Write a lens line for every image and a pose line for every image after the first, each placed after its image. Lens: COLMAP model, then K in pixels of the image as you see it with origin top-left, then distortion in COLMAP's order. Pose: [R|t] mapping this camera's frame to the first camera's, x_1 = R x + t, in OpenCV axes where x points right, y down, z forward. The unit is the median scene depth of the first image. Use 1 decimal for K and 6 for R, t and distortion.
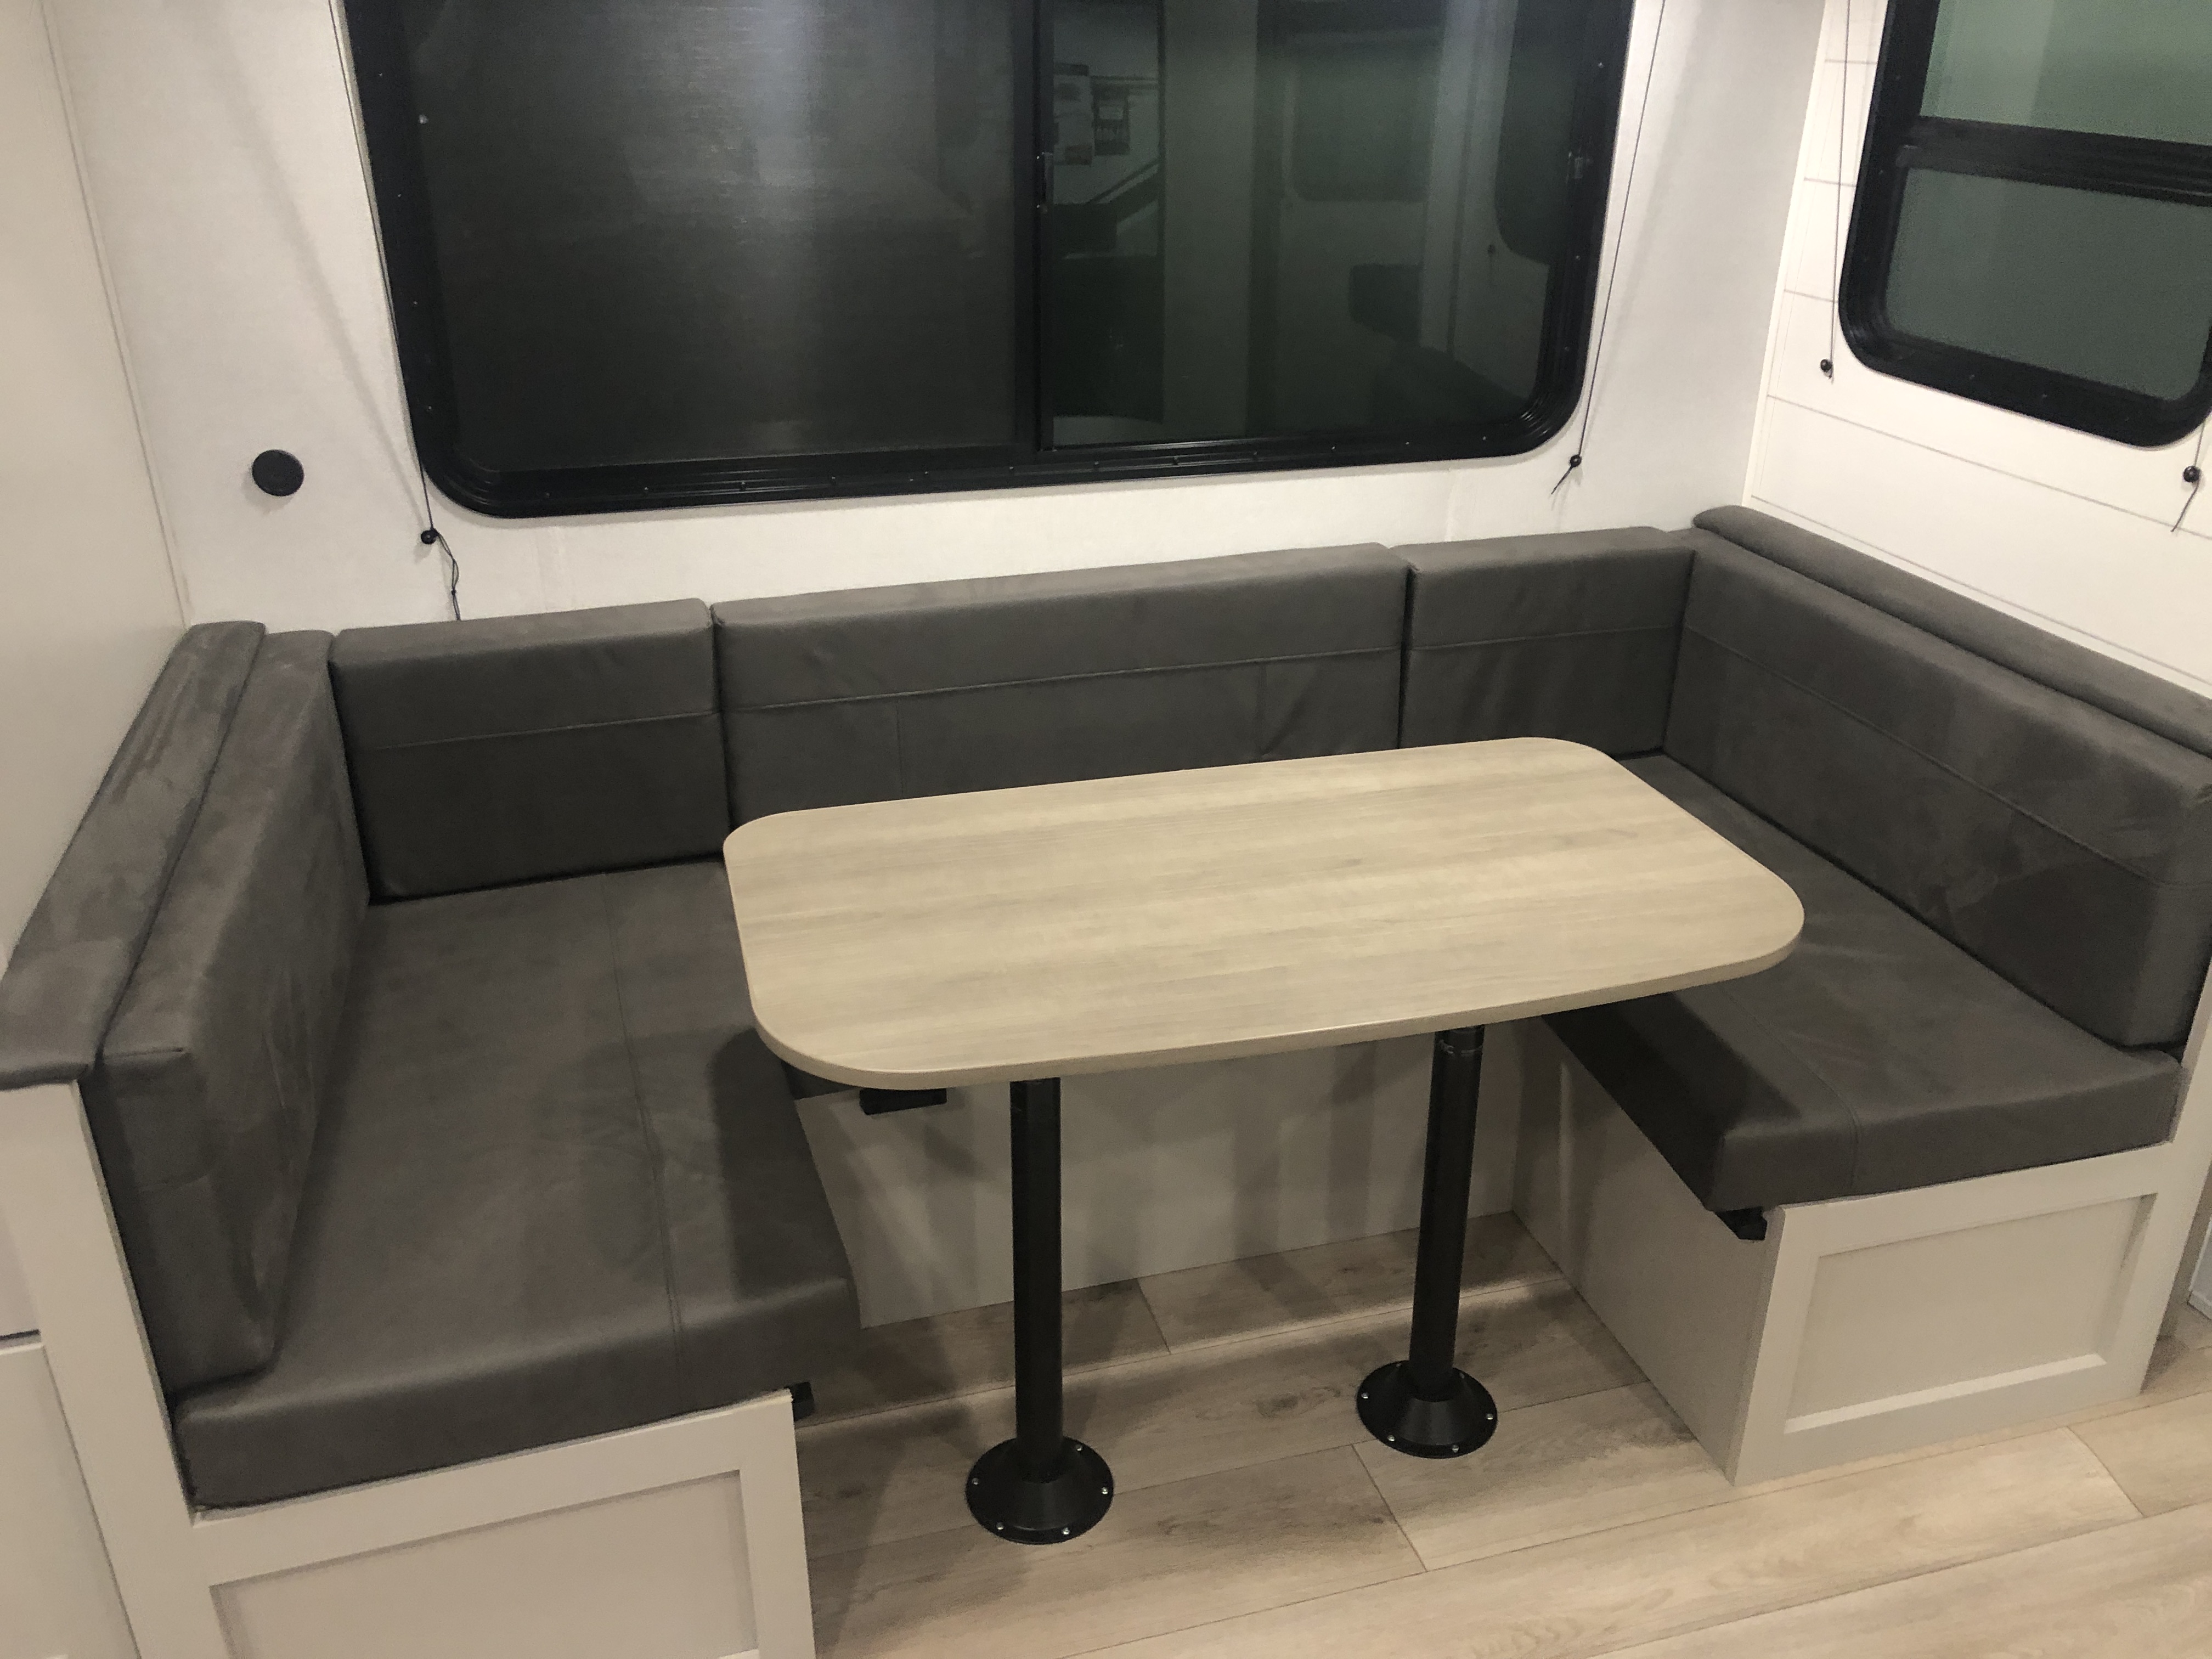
lens RADIAL K [[1812.1, 0, 1113.8], [0, 1812.1, 807.2], [0, 0, 1]] dist [0.056005, -0.060041]
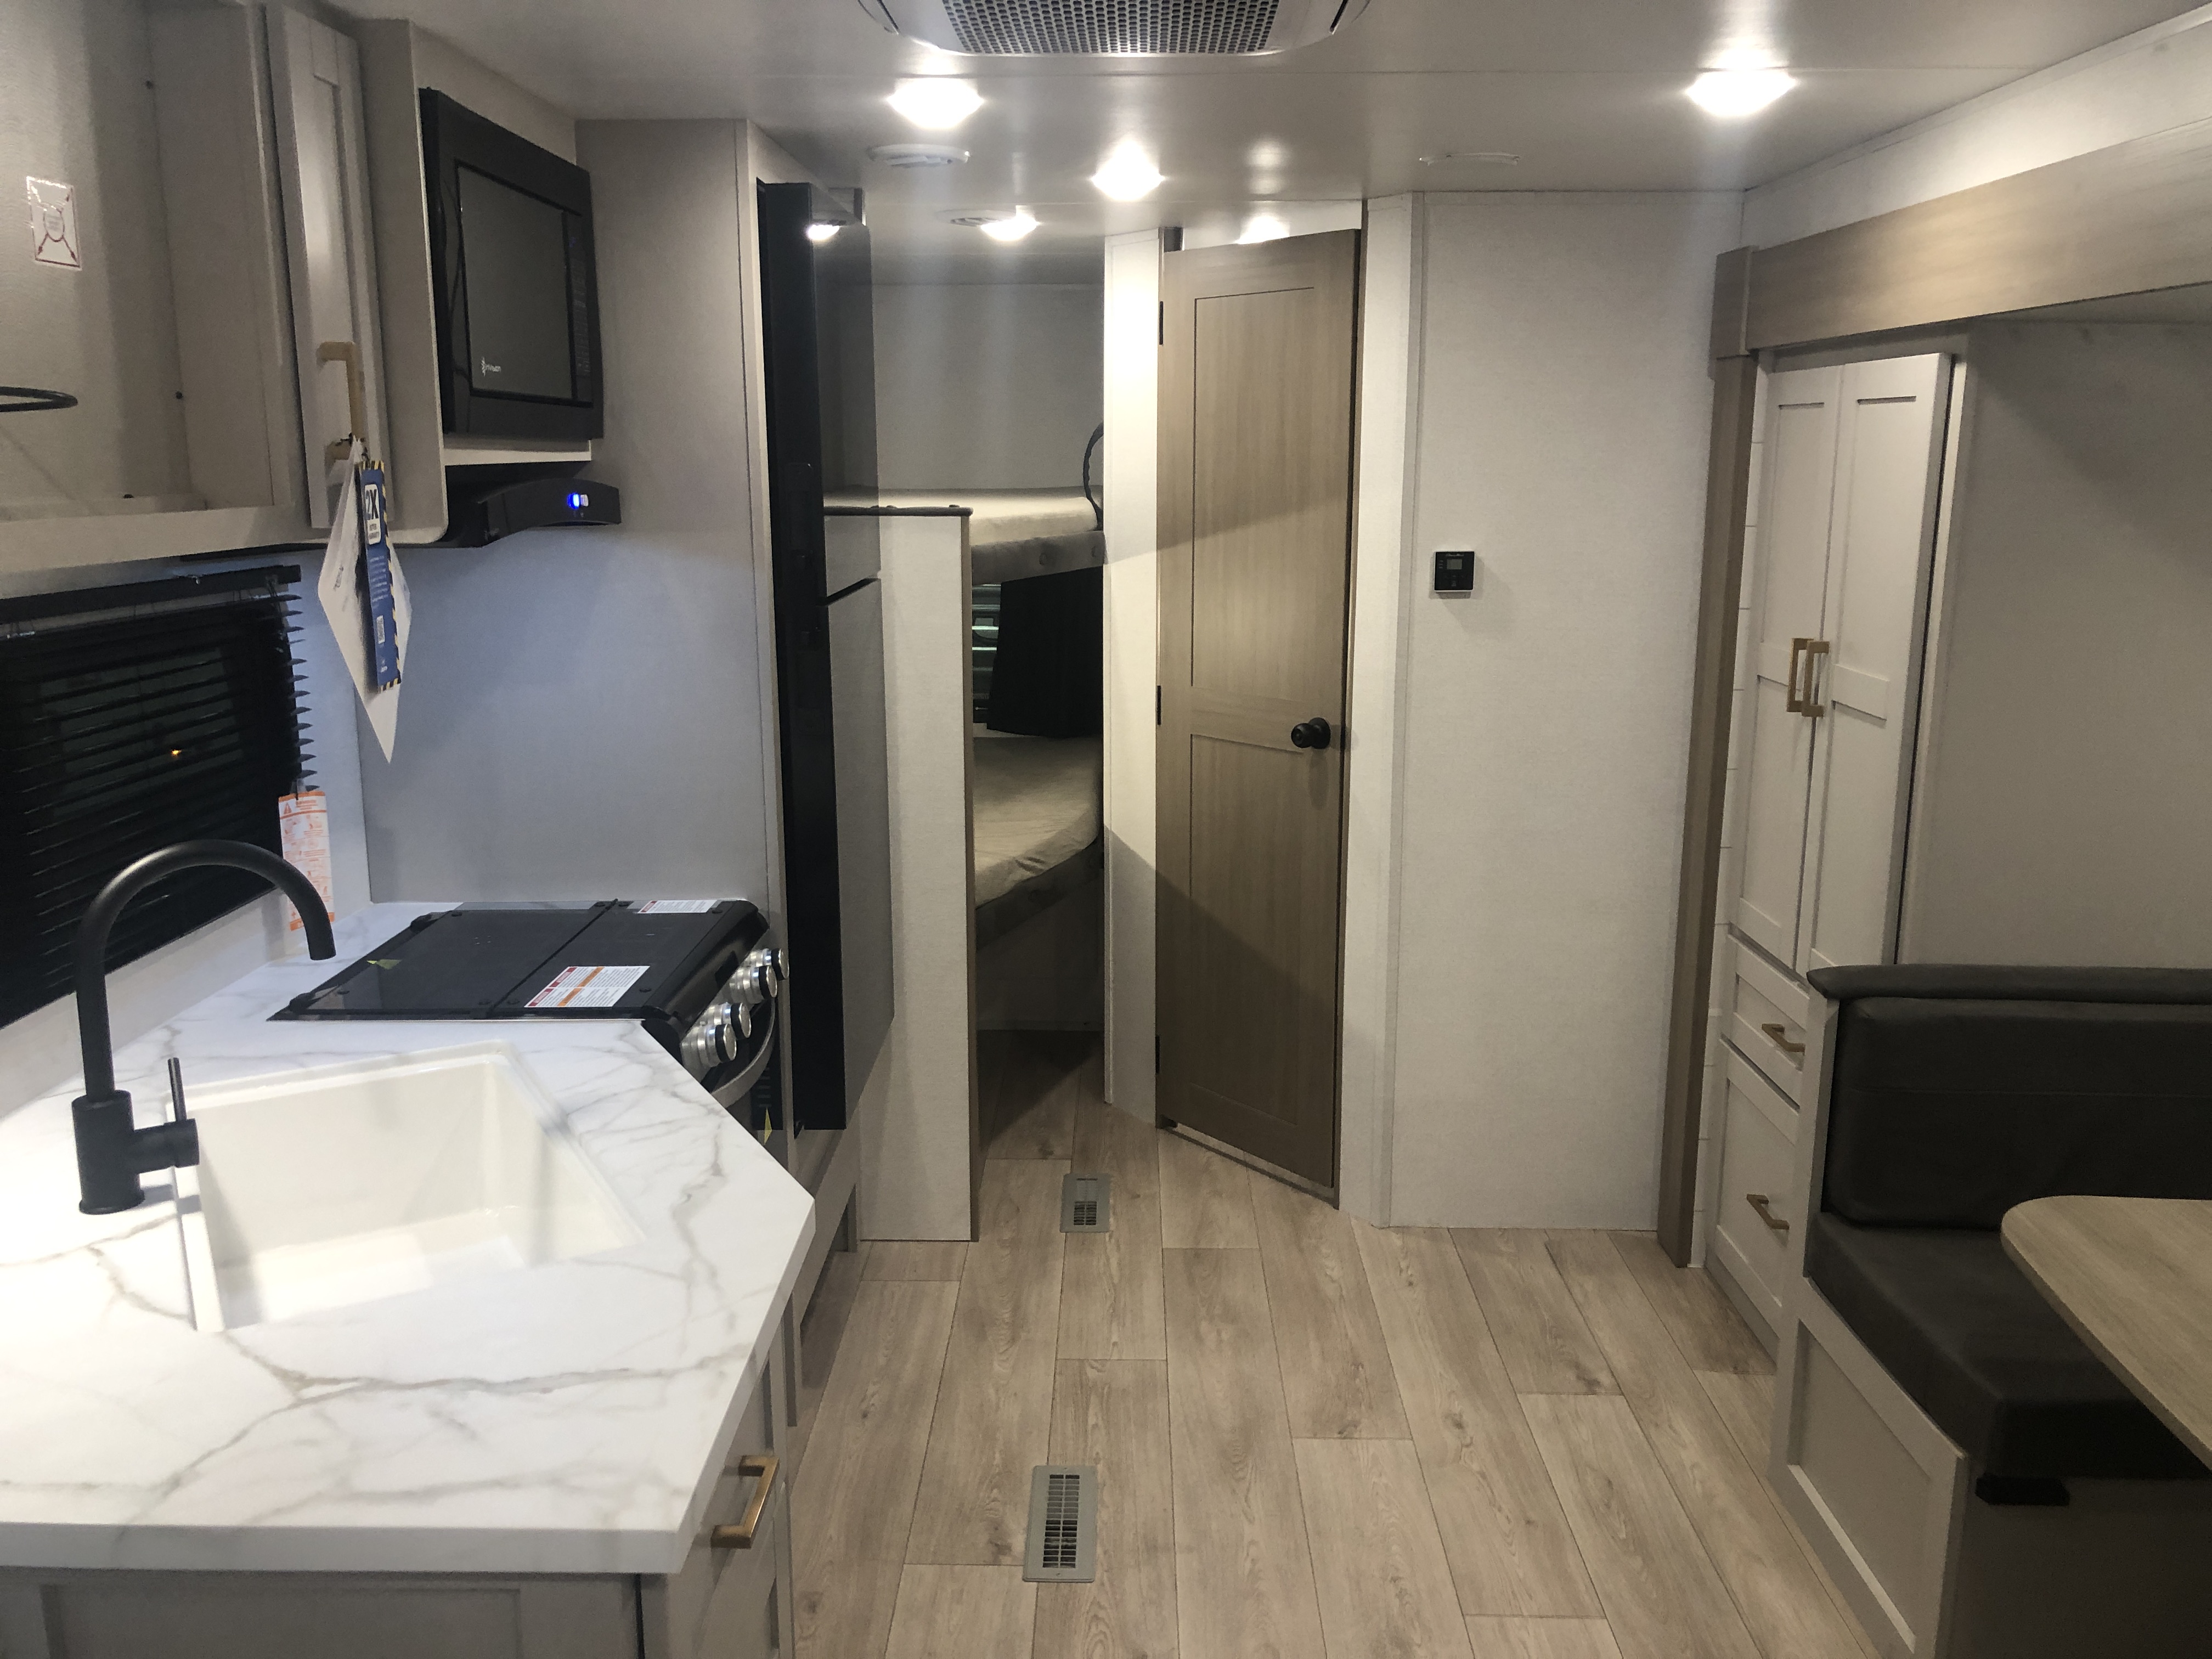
lens RADIAL K [[1812.1, 0, 1095.4], [0, 1812.1, 809.9], [0, 0, 1]] dist [0.056005, -0.060041]
pose [[-0.299938, 0.175136, -0.937745, 1.746972], [-0.414698, 0.861325, 0.293505, -0.286211], [0.859106, 0.476914, -0.185715, 0.568165]]
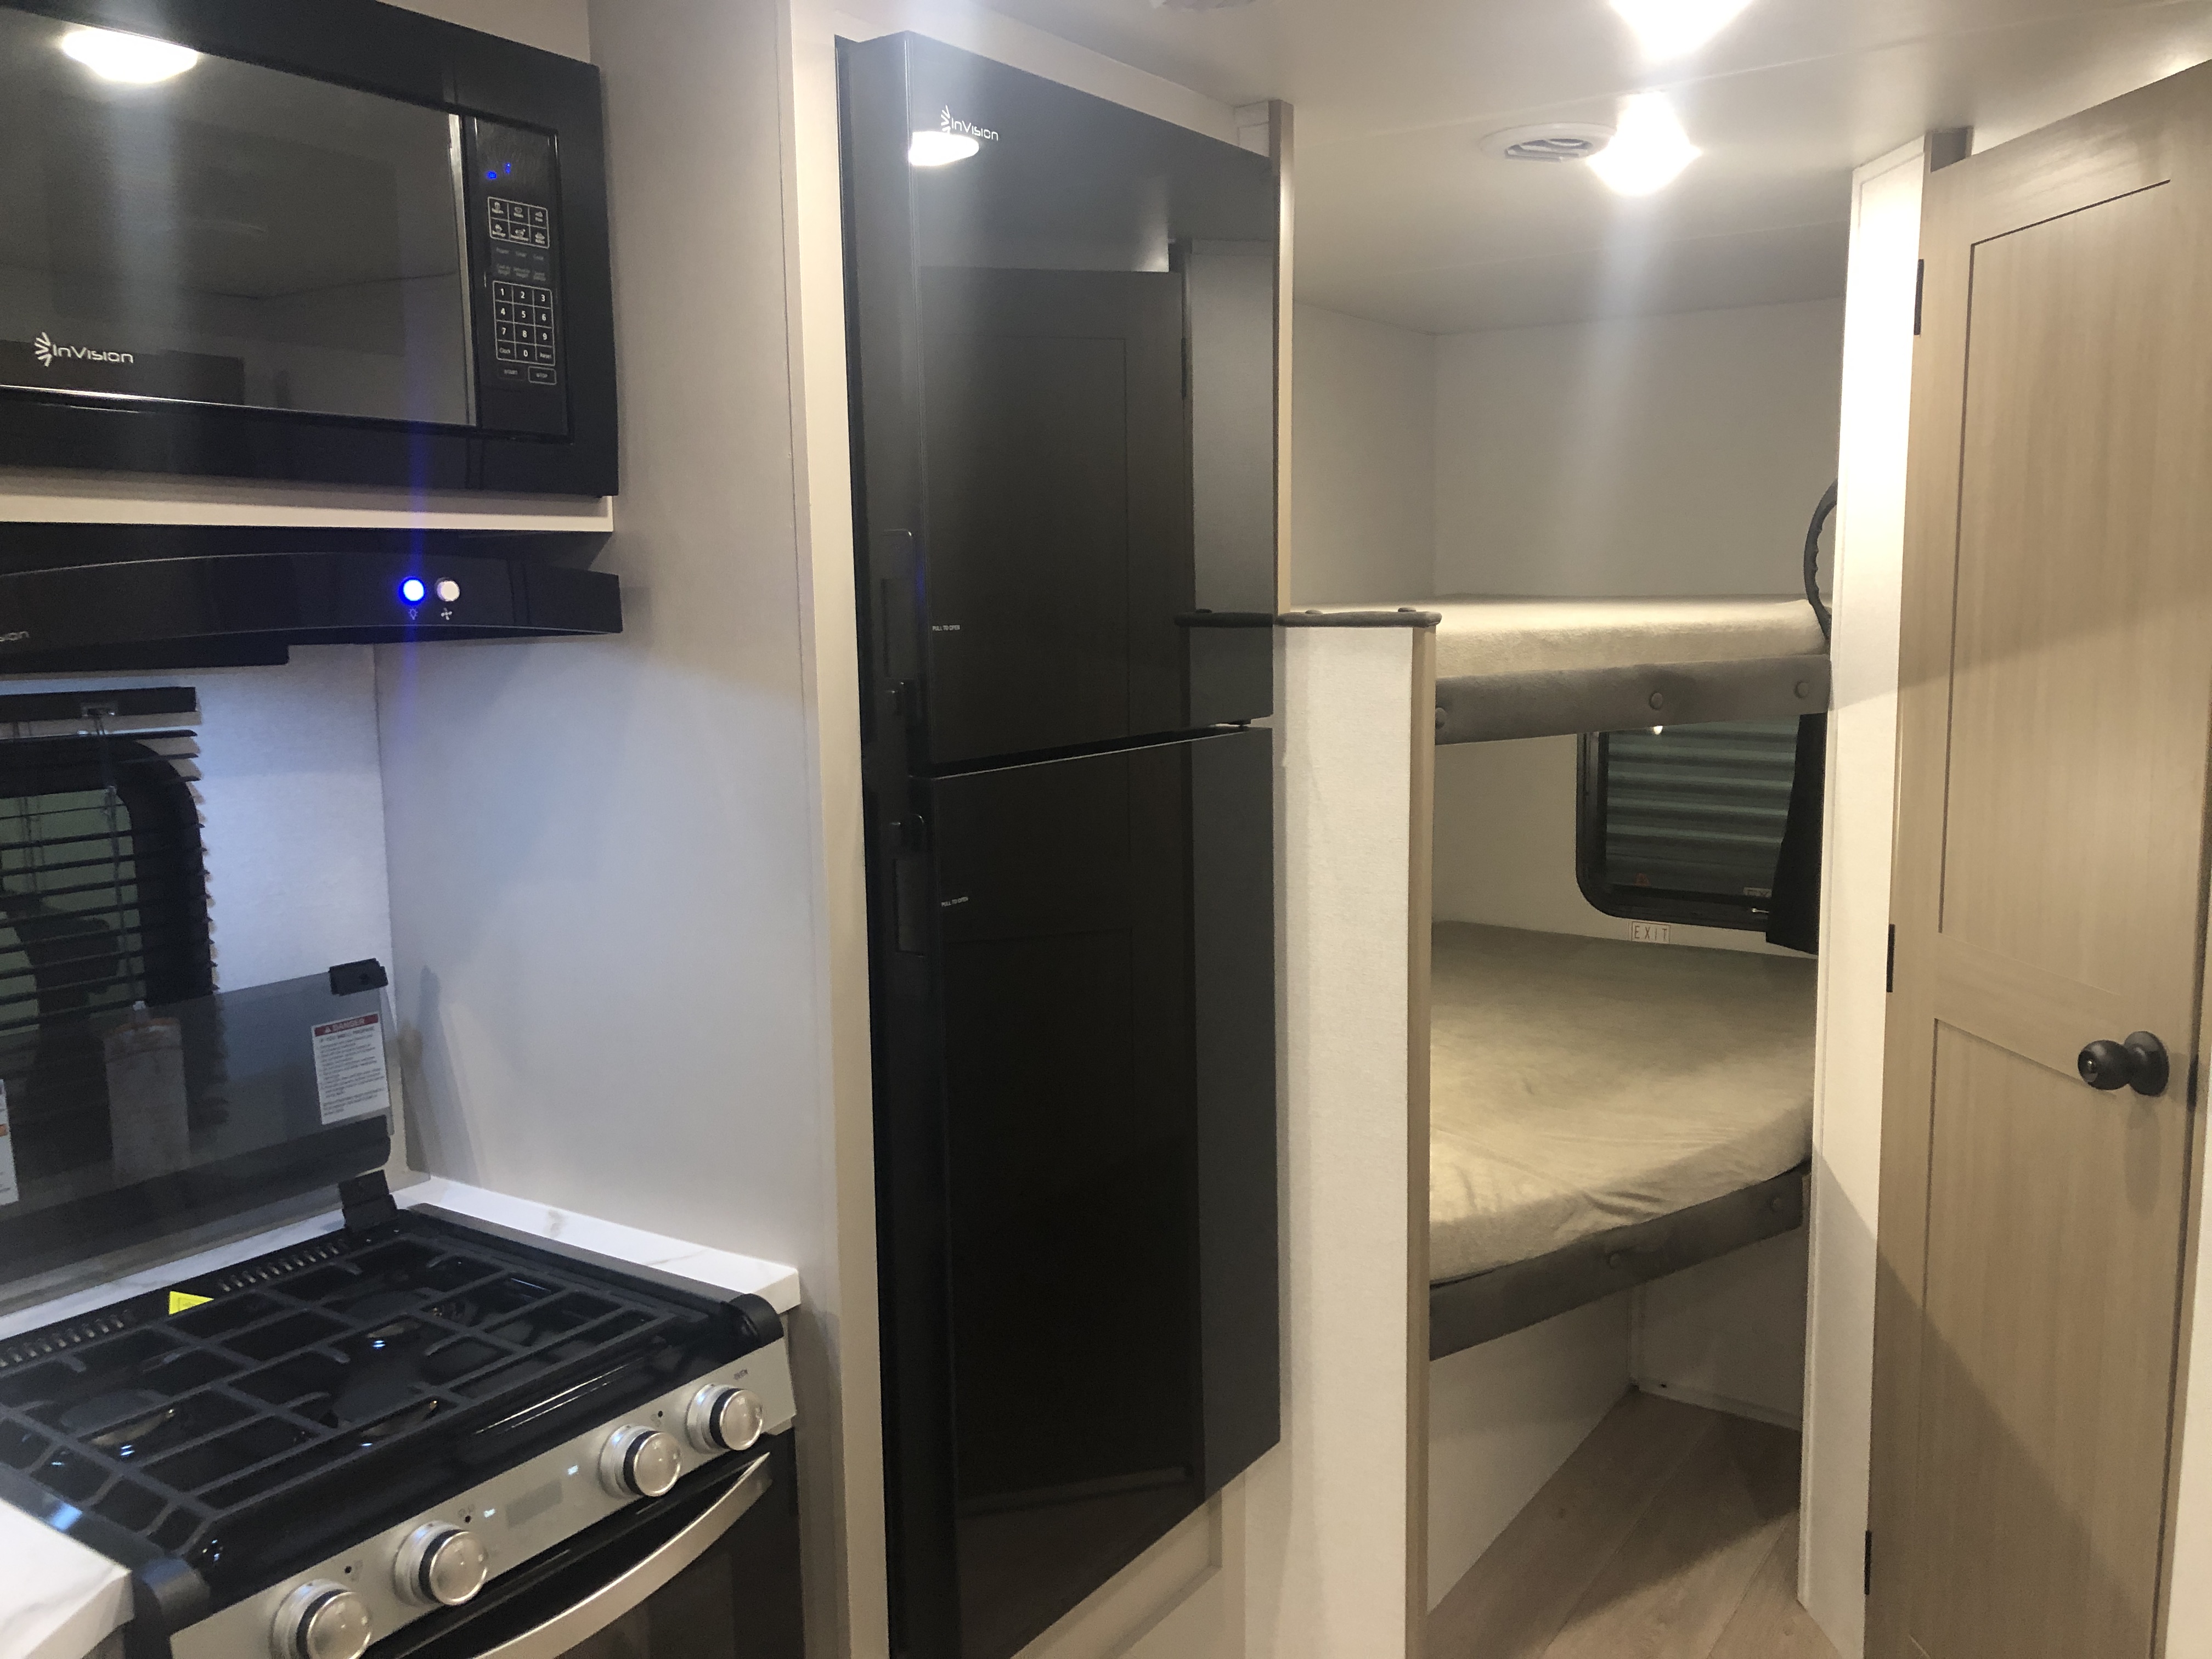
lens RADIAL K [[1812.1, 0, 1126.9], [0, 1812.1, 824.1], [0, 0, 1]] dist [0.056005, -0.060041]
pose [[-0.772582, 0.082487, -0.629534, 0.535250], [-0.271635, 0.853257, 0.445159, -0.281184], [0.573875, 0.514925, -0.636804, 0.638389]]
